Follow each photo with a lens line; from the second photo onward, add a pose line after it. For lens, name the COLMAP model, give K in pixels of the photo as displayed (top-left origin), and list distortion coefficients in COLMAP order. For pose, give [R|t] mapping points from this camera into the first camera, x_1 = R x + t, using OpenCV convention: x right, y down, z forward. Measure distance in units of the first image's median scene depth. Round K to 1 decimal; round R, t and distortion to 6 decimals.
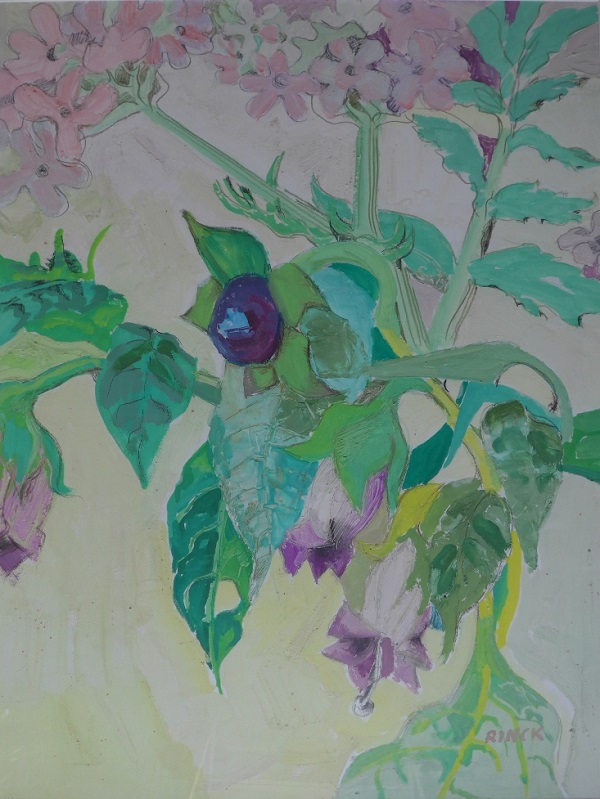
lens RADIAL K [[678.9, 0, 300.9], [0, 678.9, 398.1], [0, 0, 1]] dist [-0.052376, 0.038186]
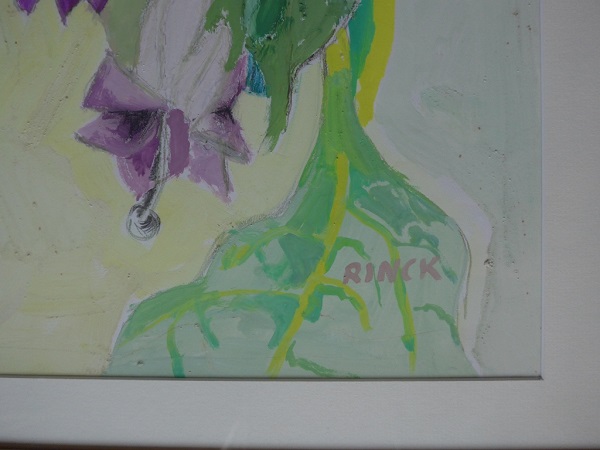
lens RADIAL K [[509.8, 0, 300.1], [0, 509.8, 223.6], [0, 0, 1]] dist [-0.052376, 0.038186]
pose [[0.997283, -0.016677, -0.071750, 0.270809], [0.019807, 0.998873, 0.043141, 0.440461], [0.070950, -0.044445, 0.996489, 0.539130]]
